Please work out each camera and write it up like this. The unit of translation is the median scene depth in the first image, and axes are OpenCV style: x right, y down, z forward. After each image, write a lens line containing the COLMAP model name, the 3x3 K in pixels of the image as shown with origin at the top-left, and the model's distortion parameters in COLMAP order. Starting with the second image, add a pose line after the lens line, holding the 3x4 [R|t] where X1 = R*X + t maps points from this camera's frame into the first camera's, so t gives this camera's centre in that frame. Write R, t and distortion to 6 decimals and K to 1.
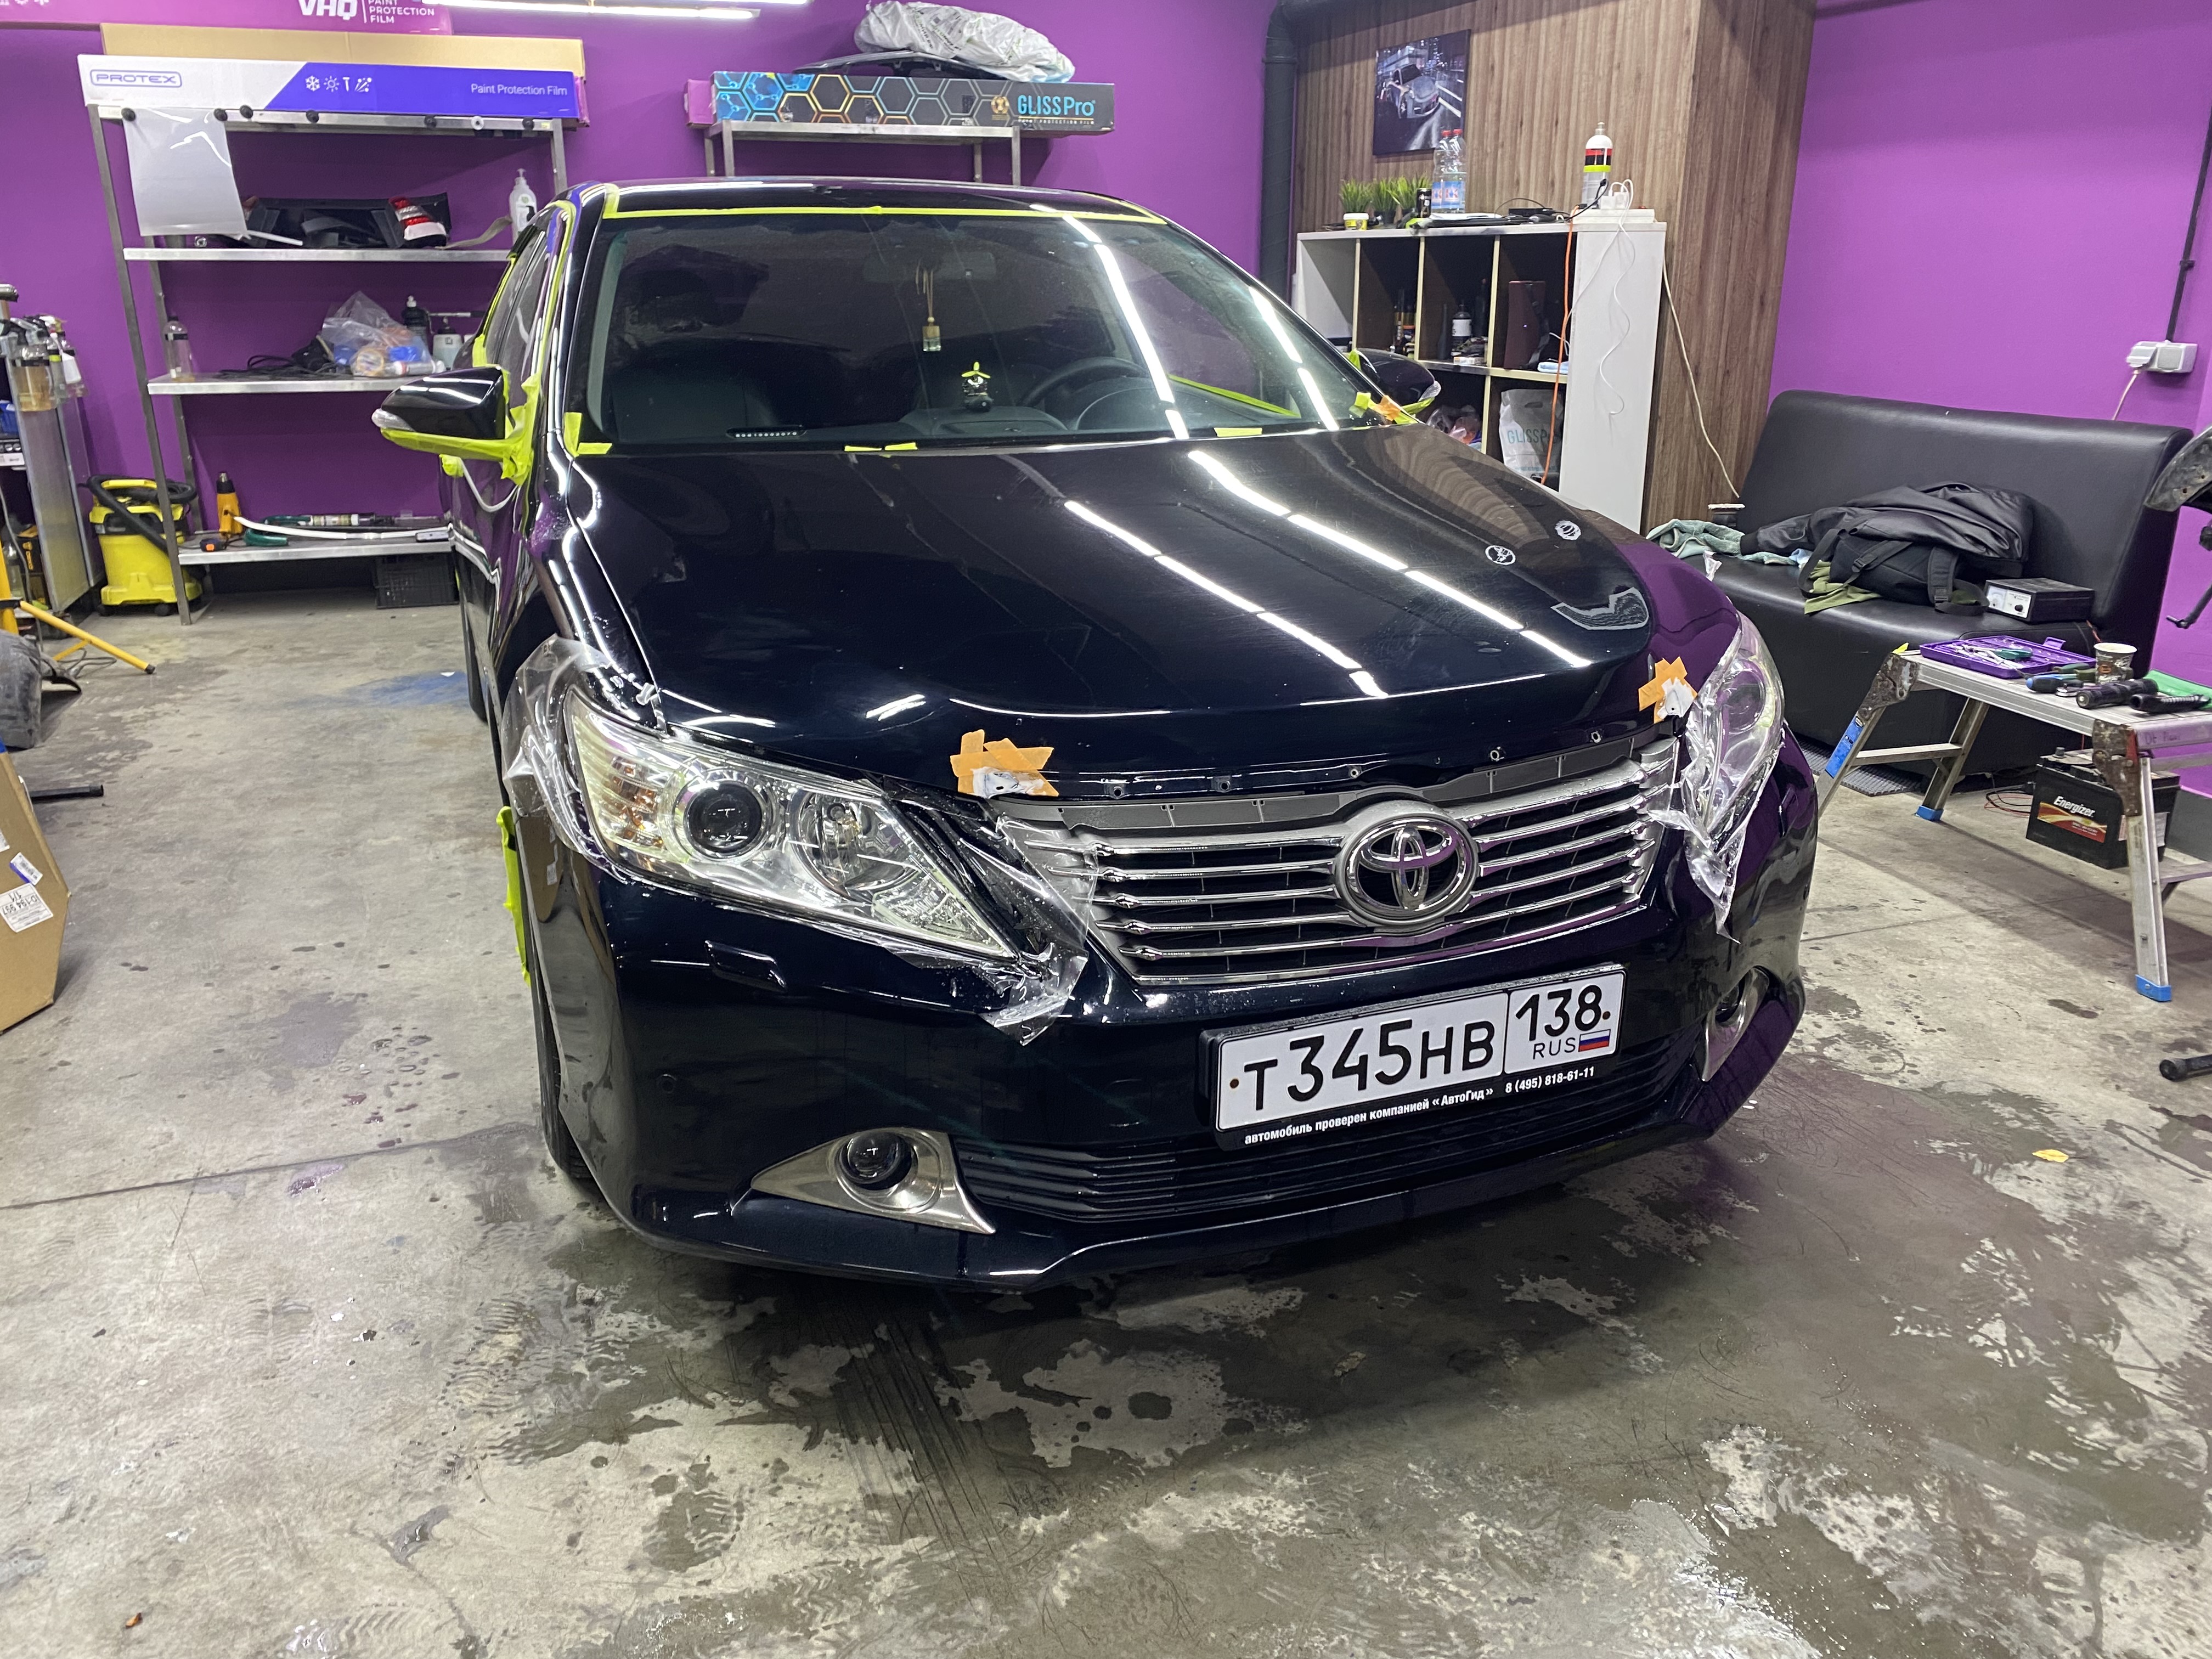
lens RADIAL K [[1676.8, 0, 1107.5], [0, 1676.8, 783.9], [0, 0, 1]] dist [-0.013536, -0.006585]
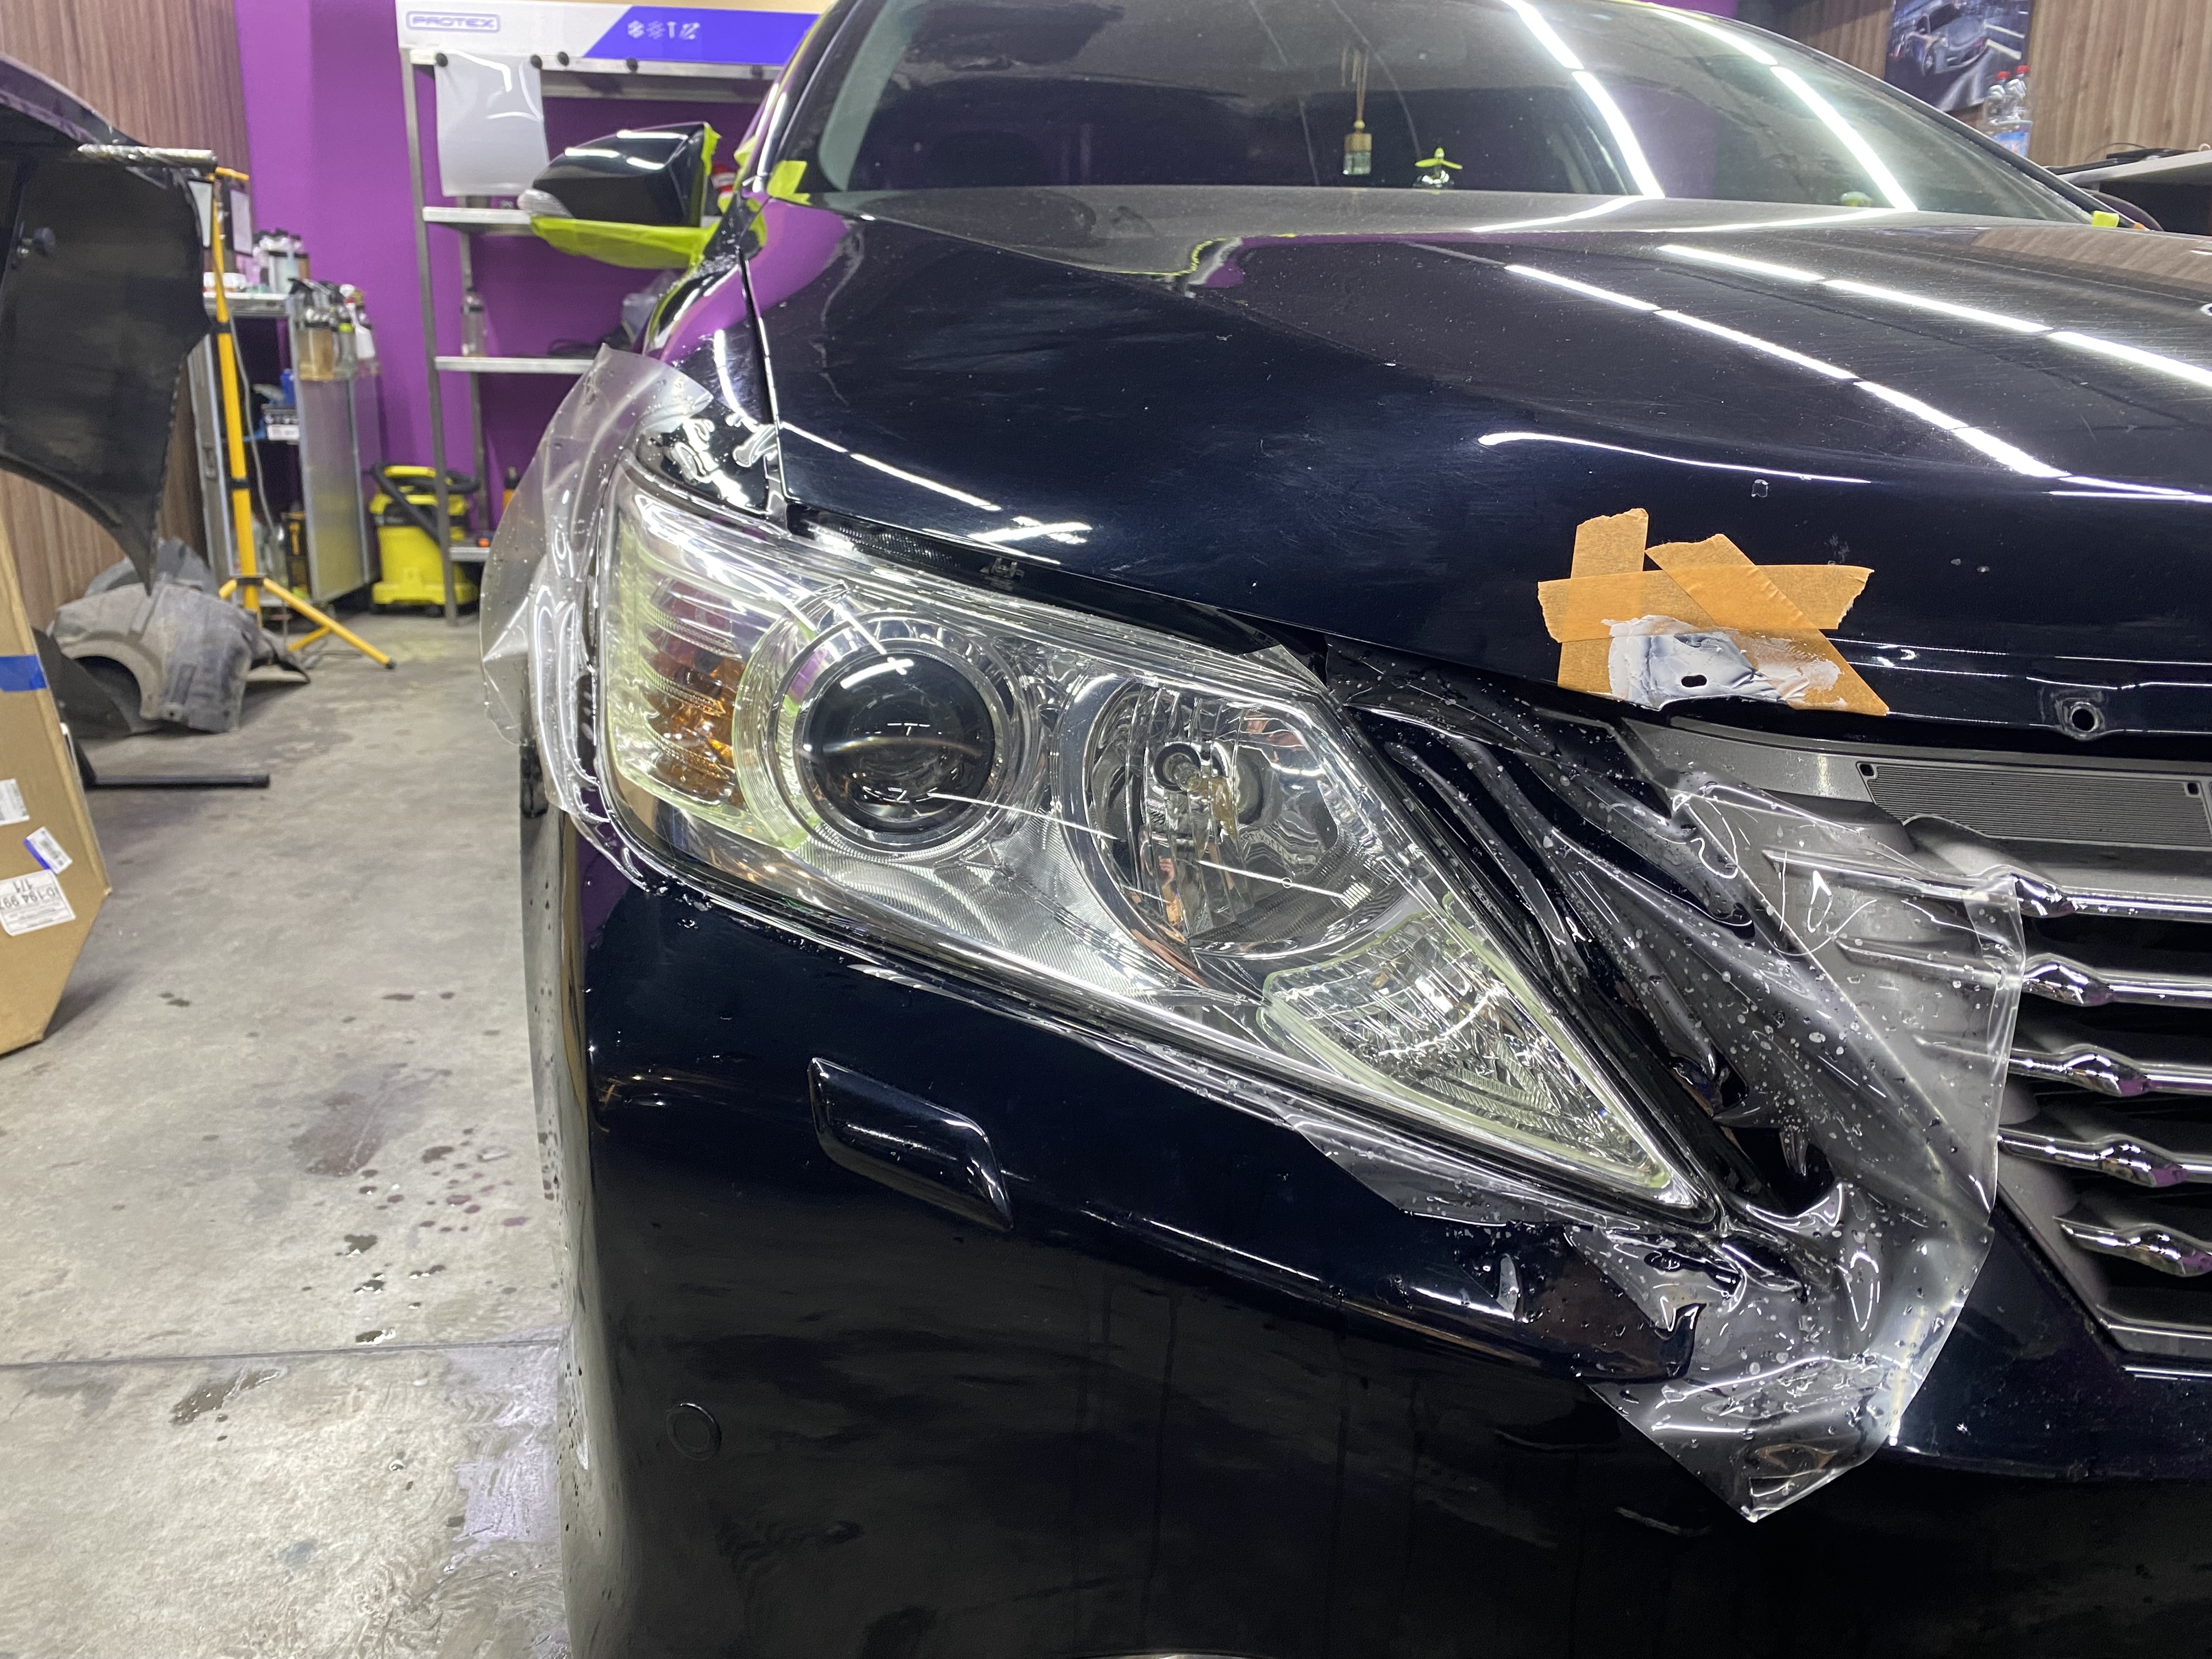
lens RADIAL K [[1673.4, 0, 1106.5], [0, 1673.4, 751.7], [0, 0, 1]] dist [0.007479, -0.000628]
pose [[0.979940, 0.068145, -0.187281, -0.064705], [-0.084548, 0.993119, -0.081034, 0.029667], [0.180470, 0.095242, 0.978958, 0.374040]]
